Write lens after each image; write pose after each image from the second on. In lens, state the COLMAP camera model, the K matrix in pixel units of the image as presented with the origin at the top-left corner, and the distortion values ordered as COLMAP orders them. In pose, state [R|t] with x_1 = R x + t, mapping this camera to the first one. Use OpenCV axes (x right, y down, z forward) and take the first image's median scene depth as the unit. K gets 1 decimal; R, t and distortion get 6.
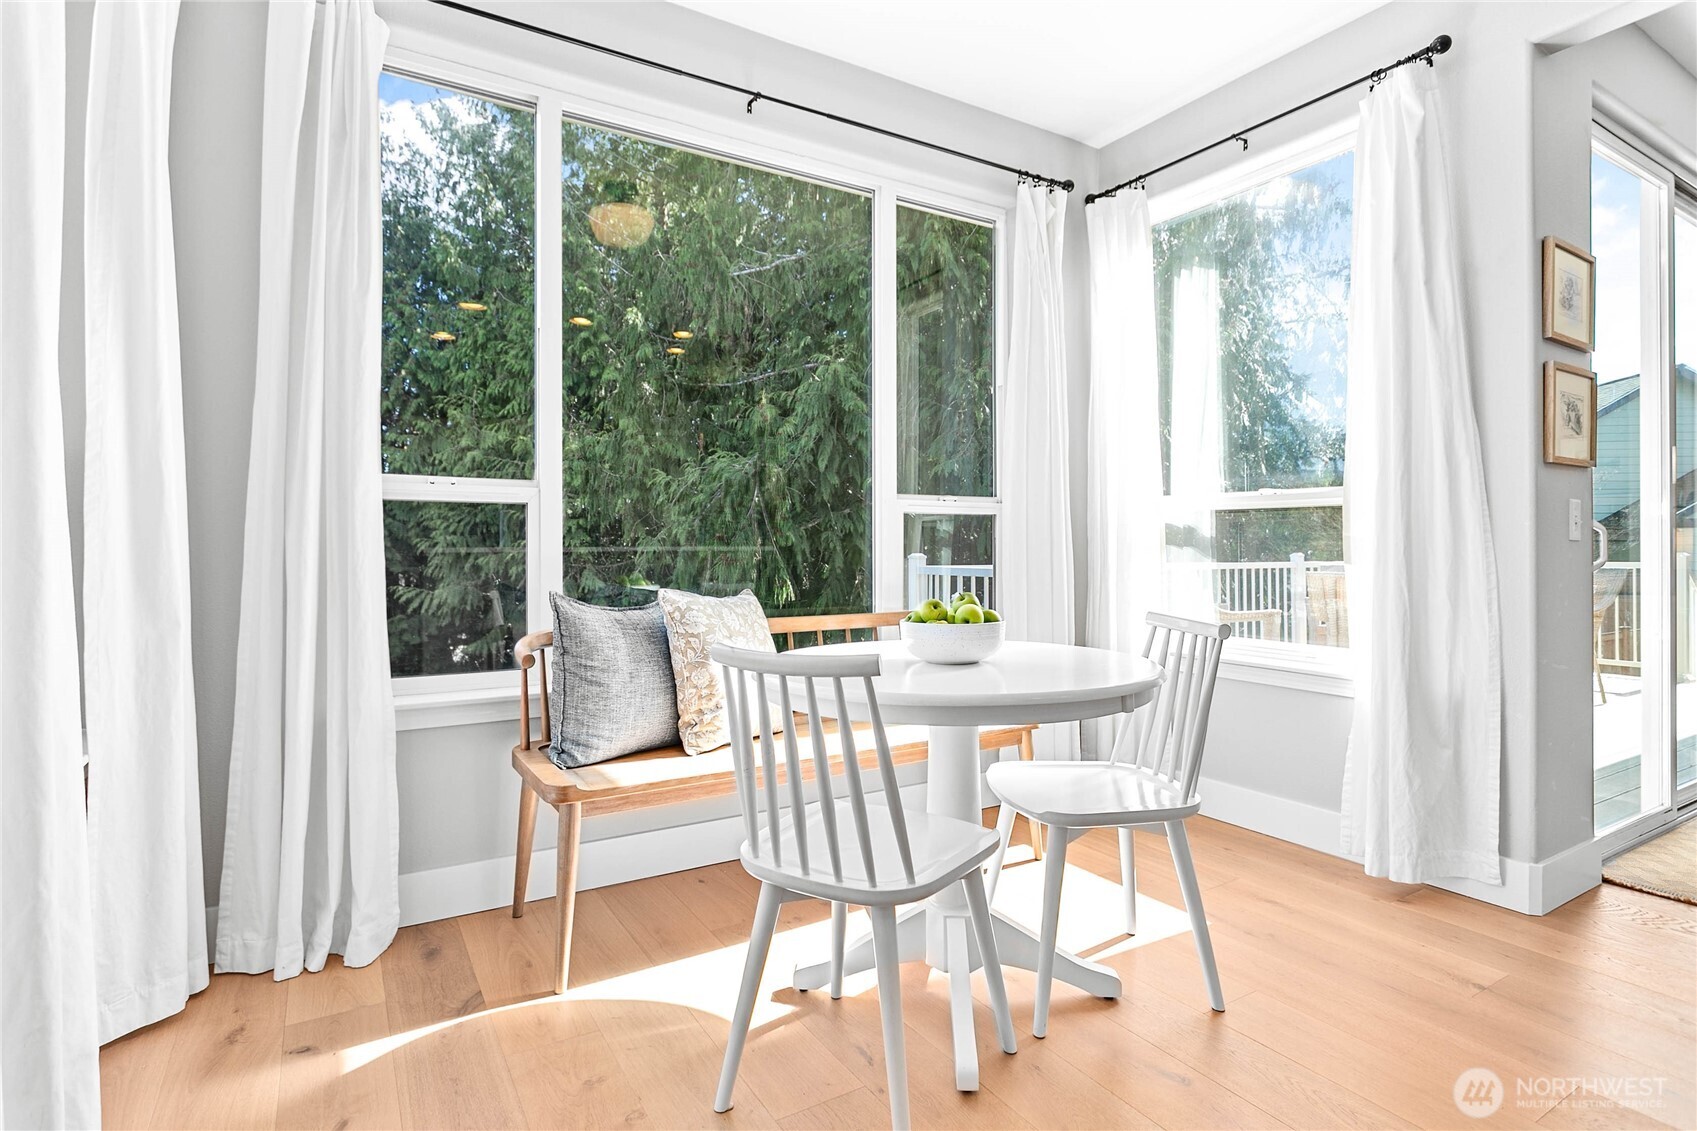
lens RADIAL K [[856.6, 0, 855.7], [0, 856.6, 543.6], [0, 0, 1]] dist [-0.003702, 0.000094]
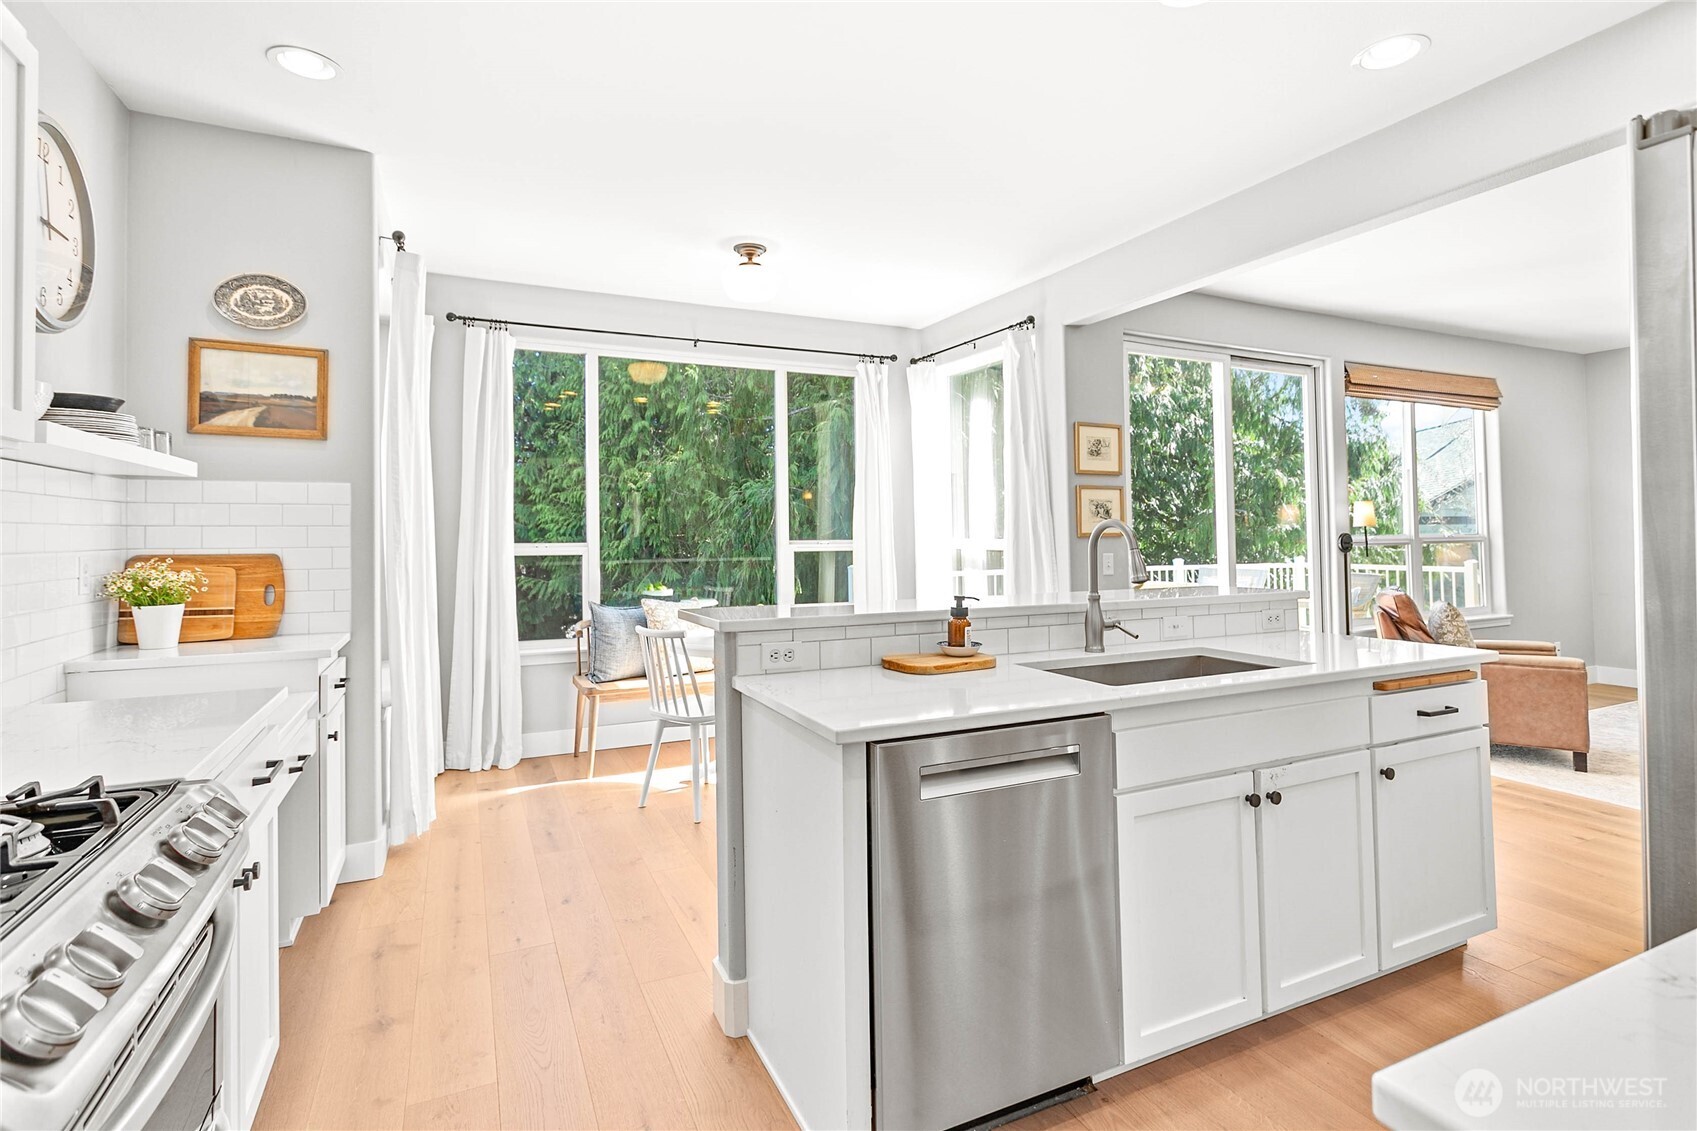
lens RADIAL K [[806.4, 0, 838.2], [0, 806.4, 522.3], [0, 0, 1]] dist [0.000334, 0.001502]
pose [[0.993303, -0.008095, -0.115253, 0.448776], [0.006762, 0.999906, -0.011953, -0.101588], [0.115339, 0.011093, 0.993264, -0.844289]]
